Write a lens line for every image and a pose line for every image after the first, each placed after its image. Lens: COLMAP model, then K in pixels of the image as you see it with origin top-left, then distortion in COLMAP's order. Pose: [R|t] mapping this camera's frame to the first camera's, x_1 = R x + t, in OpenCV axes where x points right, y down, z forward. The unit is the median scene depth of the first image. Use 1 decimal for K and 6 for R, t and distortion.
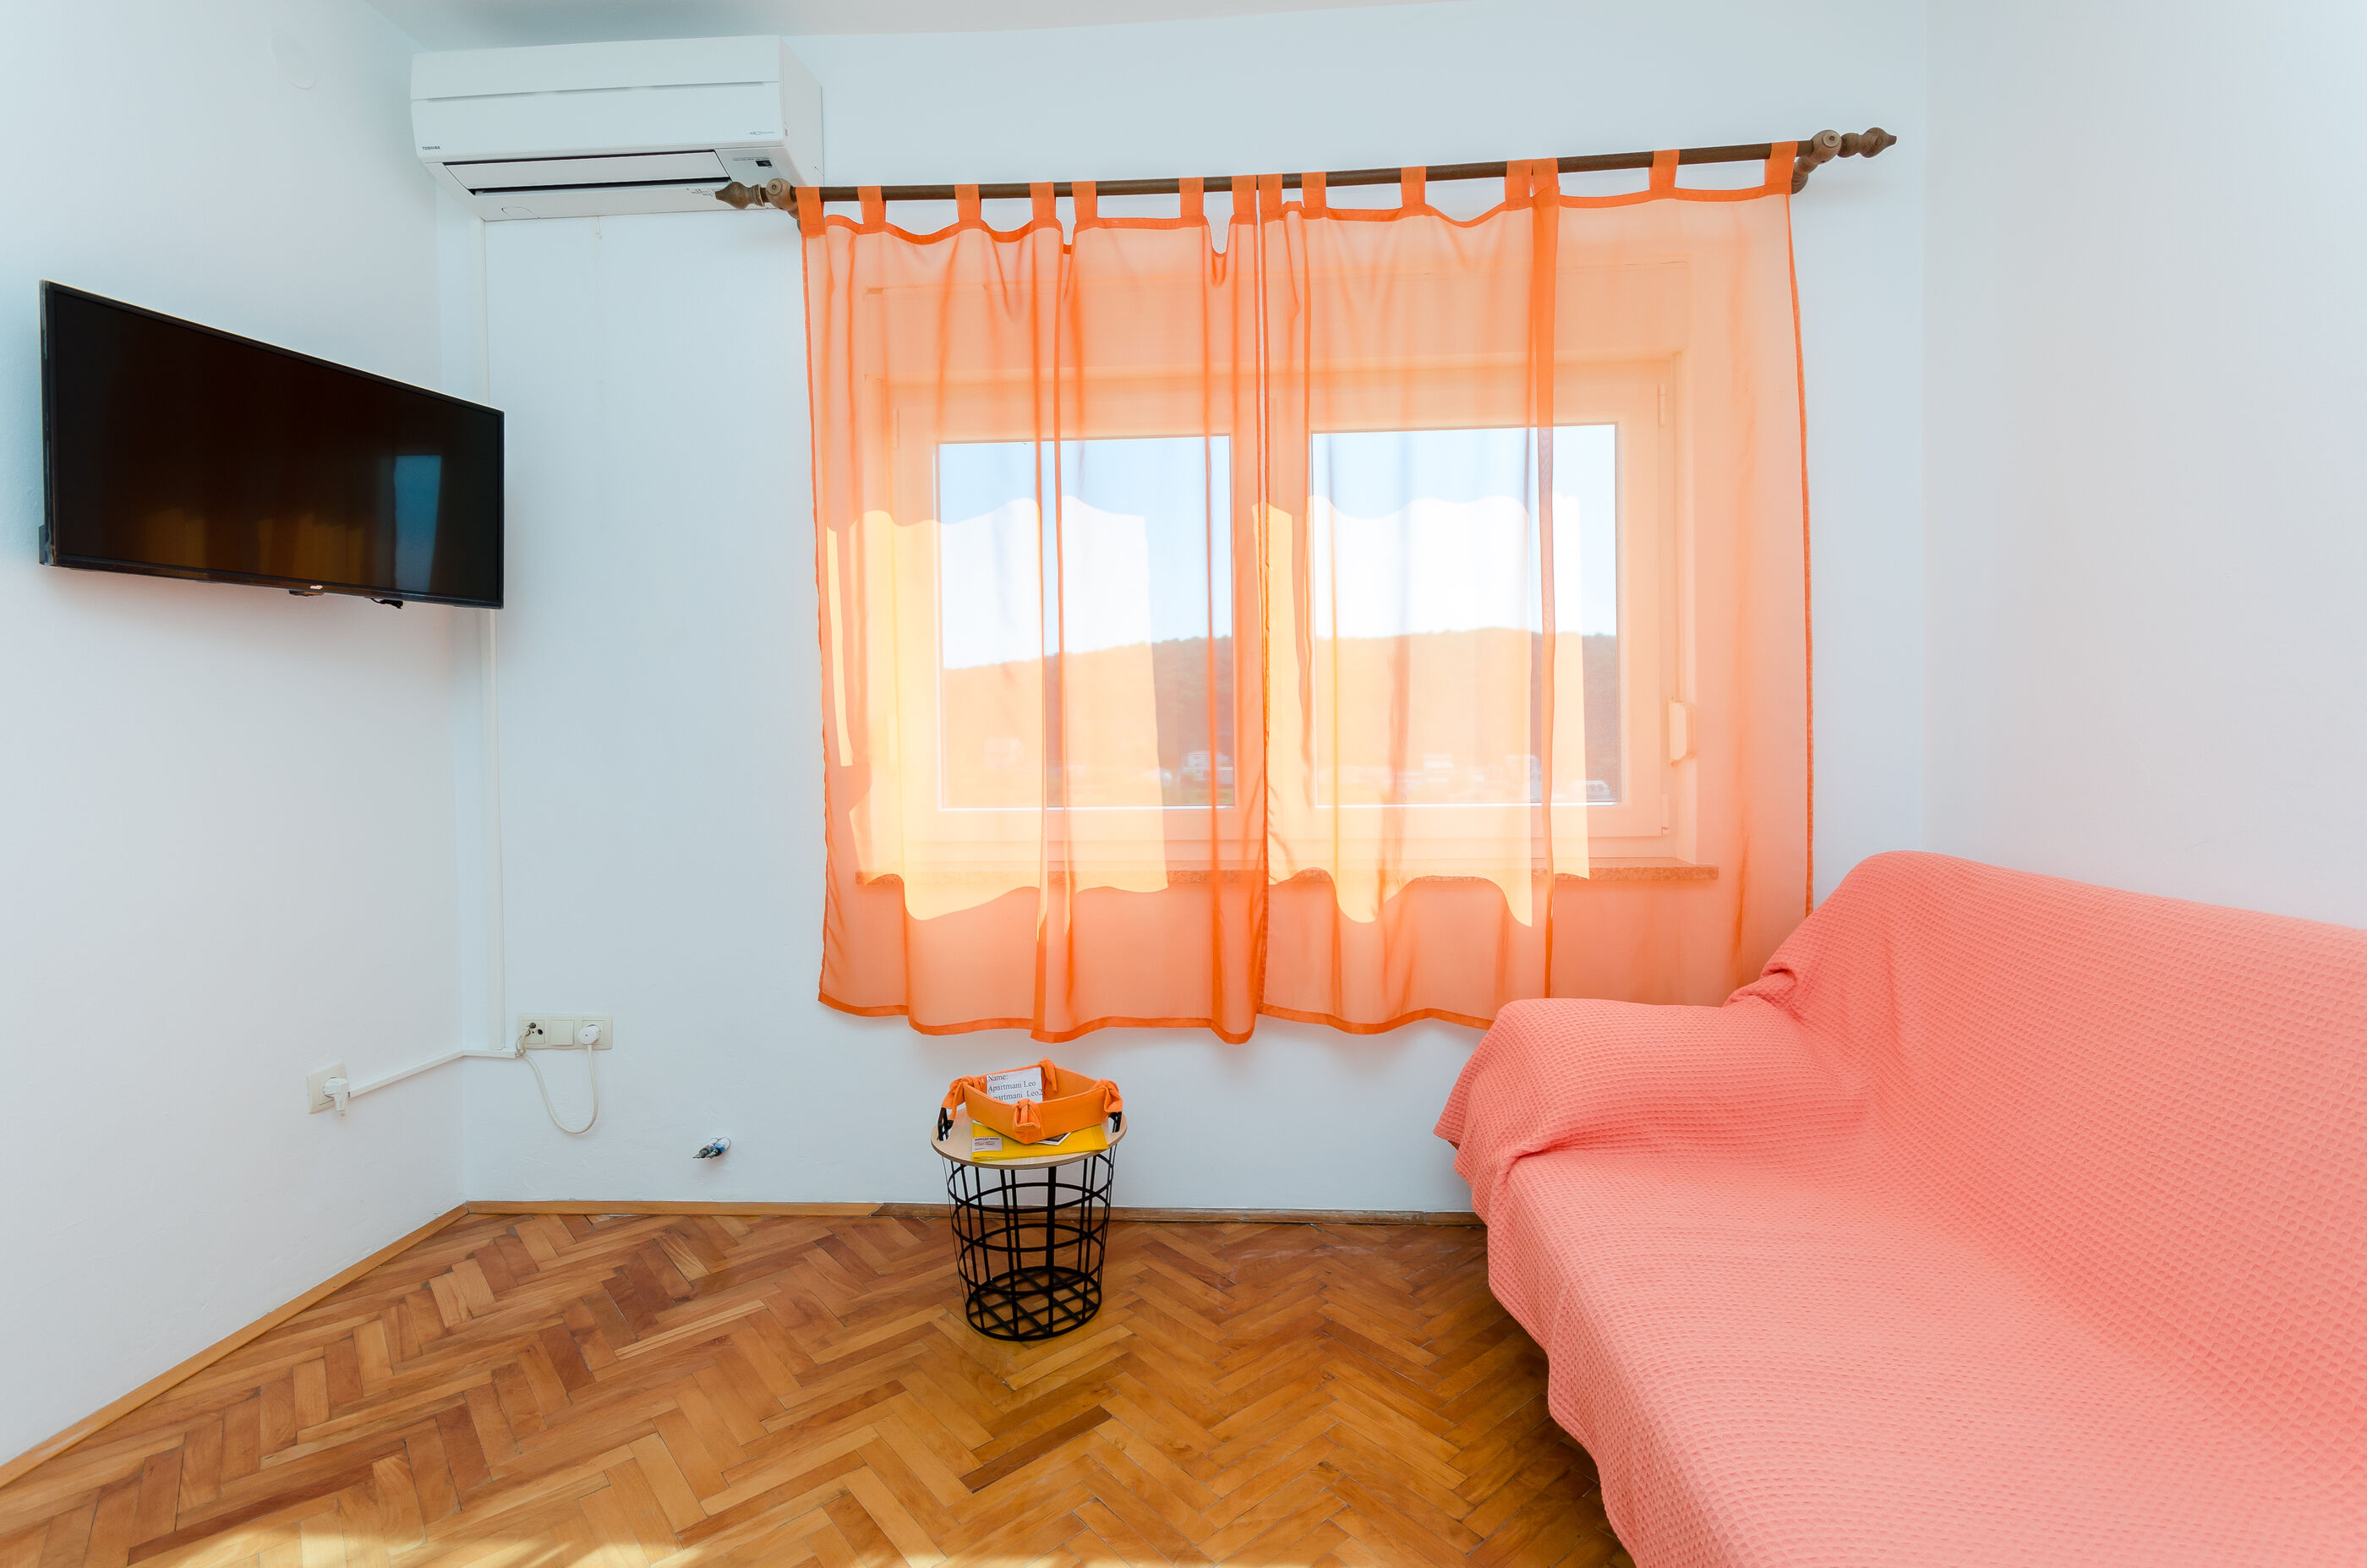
lens RADIAL K [[1053.1, 0, 1222.6], [0, 1053.1, 755.8], [0, 0, 1]] dist [0.009434, -0.000656]
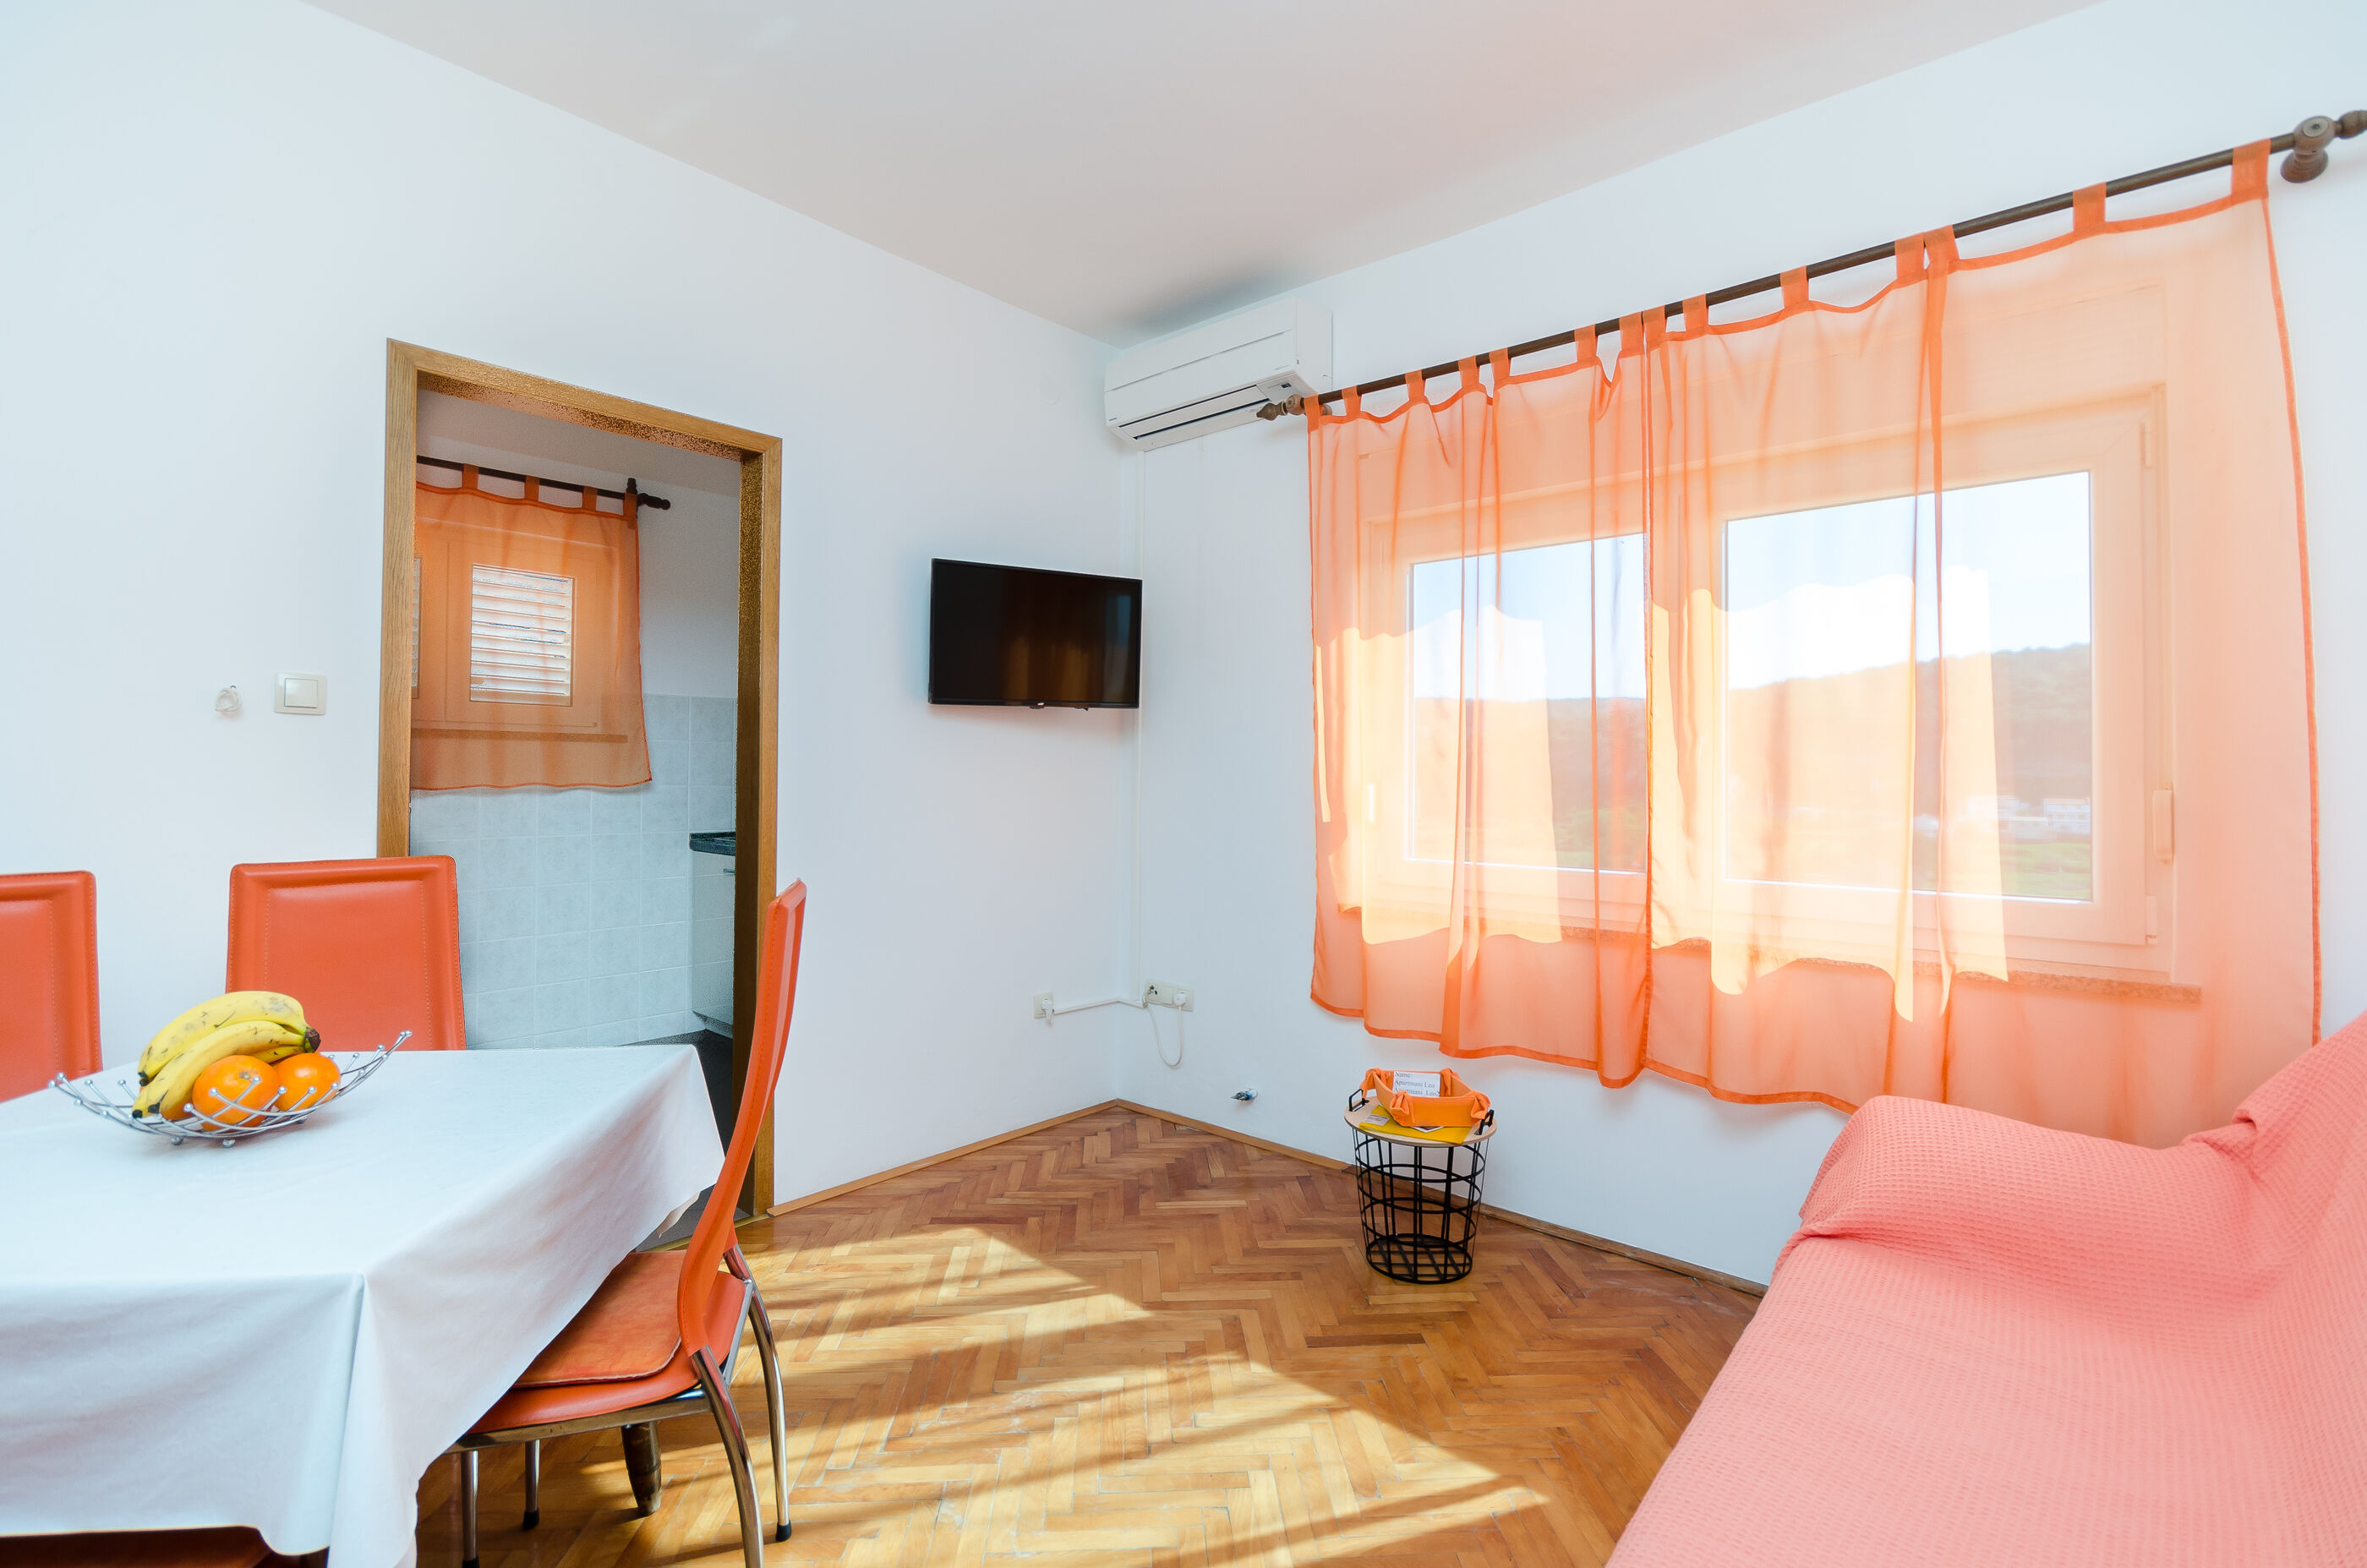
lens RADIAL K [[1084.9, 0, 1189.0], [0, 1084.9, 742.6], [0, 0, 1]] dist [0.000334, -0.000281]
pose [[0.779171, -0.002021, -0.626809, 0.390848], [-0.024159, 0.999155, -0.033252, -0.042746], [0.626346, 0.041052, 0.778463, -0.186699]]
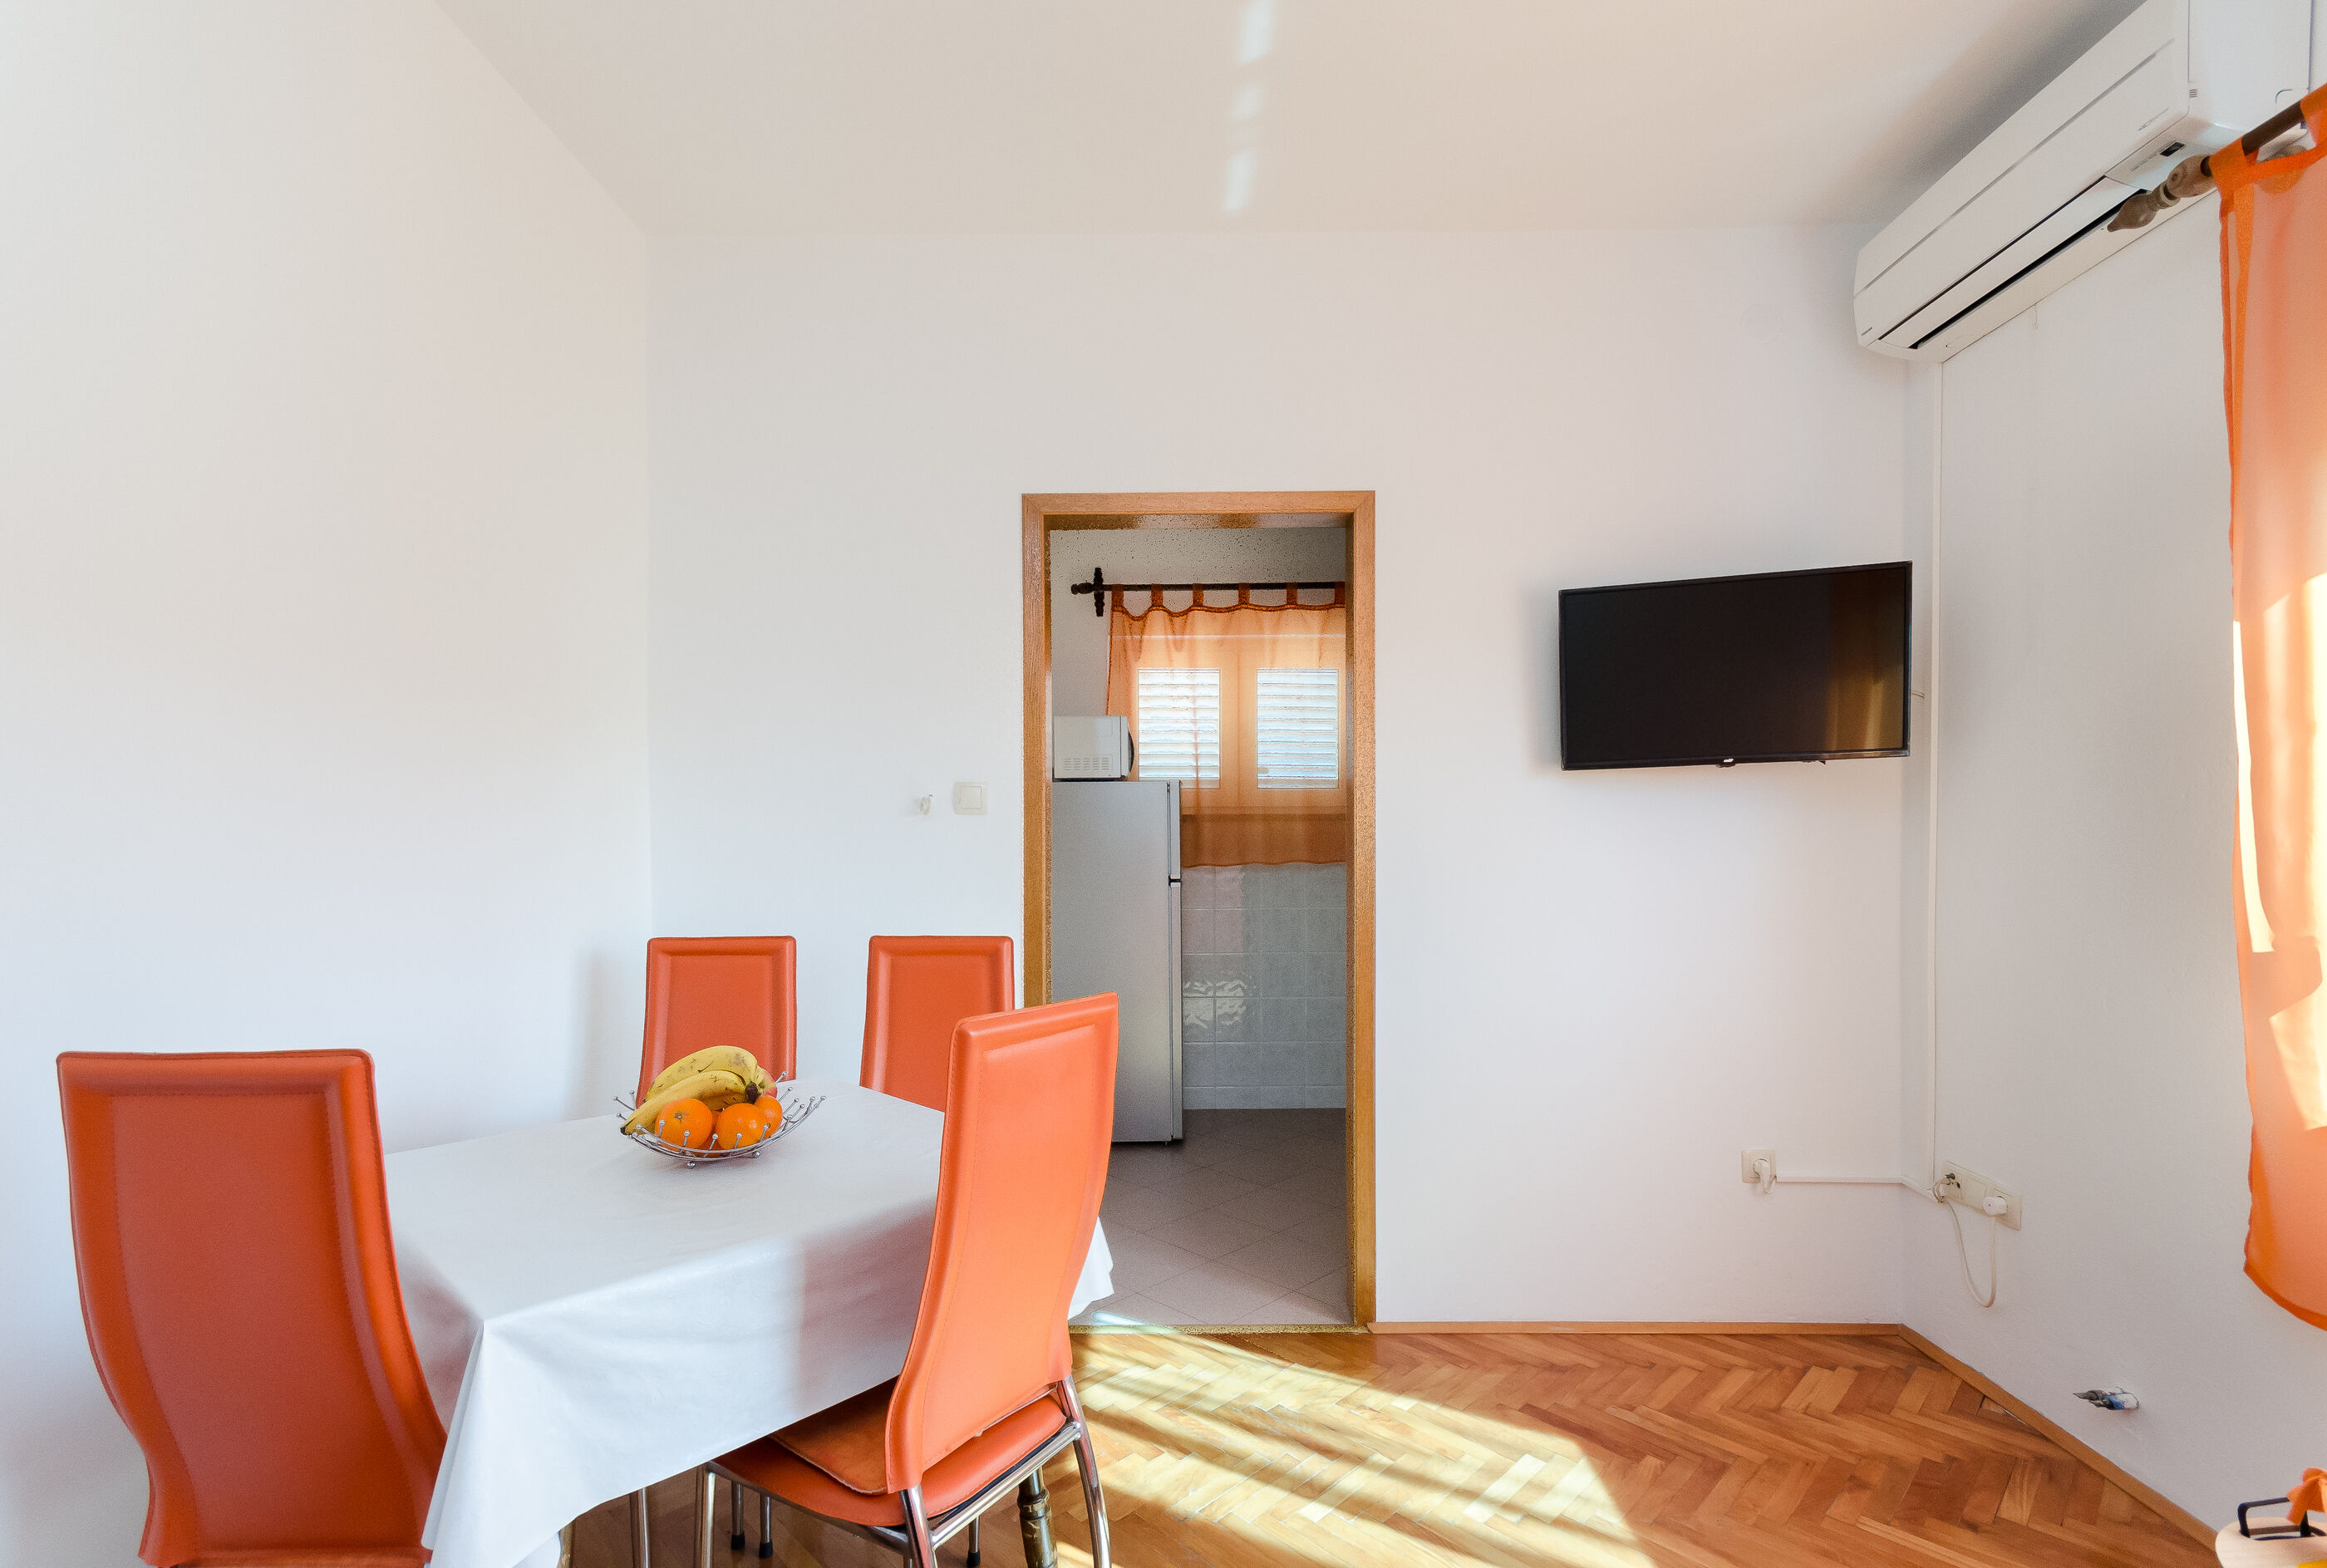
lens RADIAL K [[1052.5, 0, 1129.6], [0, 1052.5, 842.2], [0, 0, 1]] dist [-0.000423, -0.000626]
pose [[0.023489, 0.013511, -0.999633, 0.340261], [-0.009388, 0.999868, 0.013294, -0.066904], [0.999680, 0.009072, 0.023612, 0.251770]]
